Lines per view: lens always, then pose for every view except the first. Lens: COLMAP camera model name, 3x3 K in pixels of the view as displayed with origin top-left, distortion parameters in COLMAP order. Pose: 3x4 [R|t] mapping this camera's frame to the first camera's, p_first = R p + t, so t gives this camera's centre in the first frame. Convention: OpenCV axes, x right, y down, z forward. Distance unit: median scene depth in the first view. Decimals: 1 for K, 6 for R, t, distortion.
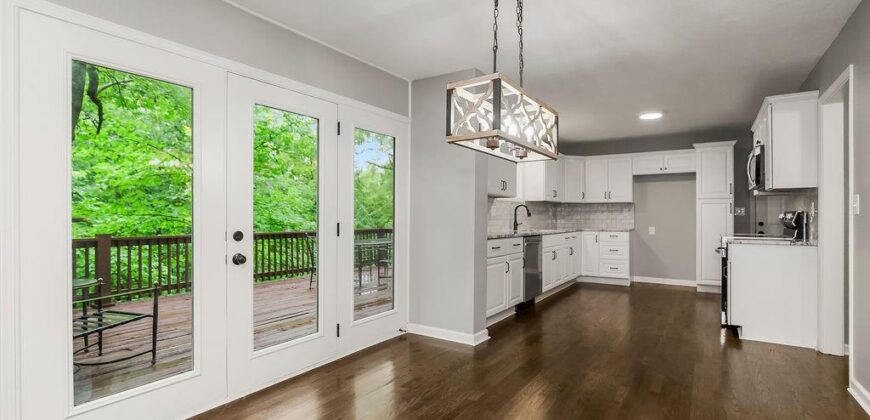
lens RADIAL K [[407.0, 0, 440.2], [0, 407.0, 212.3], [0, 0, 1]] dist [-0.003720, -0.000550]
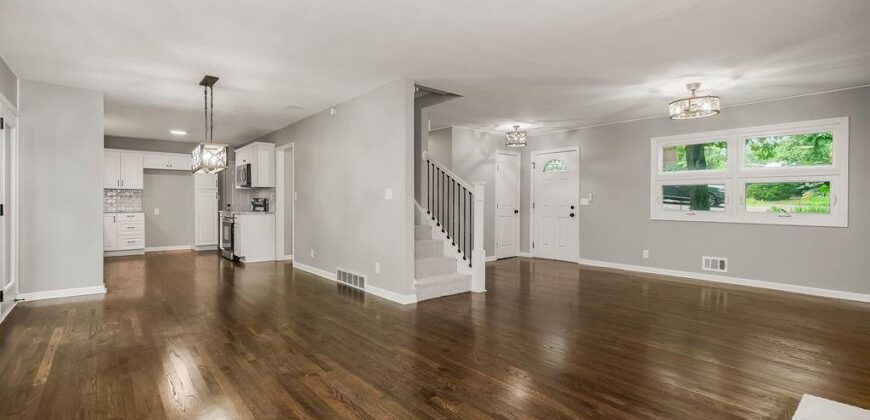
lens RADIAL K [[407.0, 0, 437.0], [0, 407.0, 205.2], [0, 0, 1]] dist [-0.003720, -0.000550]
pose [[0.295076, -0.008781, 0.955433, -0.488420], [-0.009861, 0.999877, 0.012235, 0.000080], [-0.955423, -0.013032, 0.294953, -0.263944]]
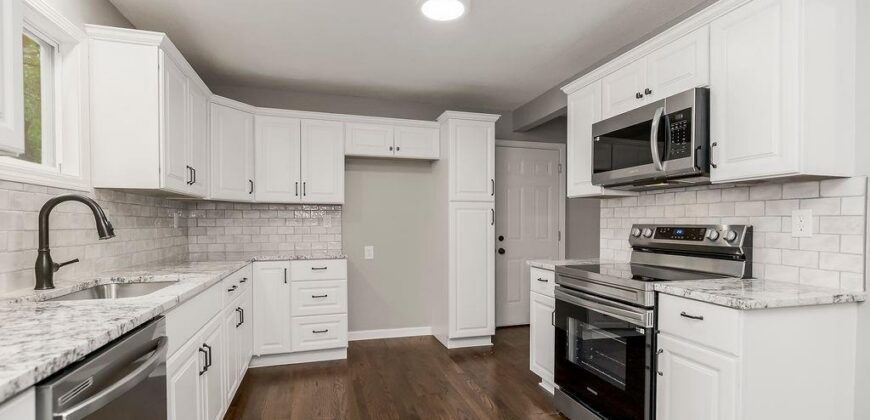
lens RADIAL K [[407.0, 0, 436.4], [0, 407.0, 227.6], [0, 0, 1]] dist [-0.003720, -0.000550]
pose [[0.644075, -0.008304, 0.764917, 0.133039], [-0.008793, 0.999795, 0.018258, -0.003283], [-0.764912, -0.018486, 0.643870, 0.564608]]
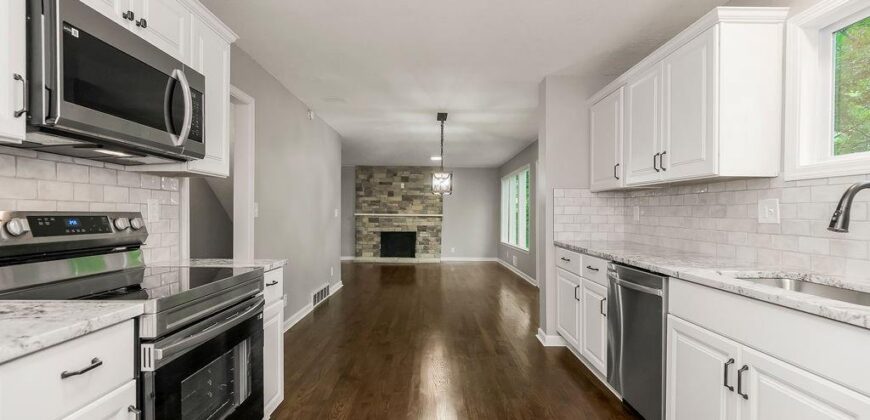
lens RADIAL K [[407.0, 0, 441.4], [0, 407.0, 214.4], [0, 0, 1]] dist [-0.003720, -0.000550]
pose [[-0.823443, -0.001843, -0.567396, 0.501504], [0.001567, 0.999984, -0.005521, 0.001930], [0.567396, -0.005435, -0.823427, 0.949856]]
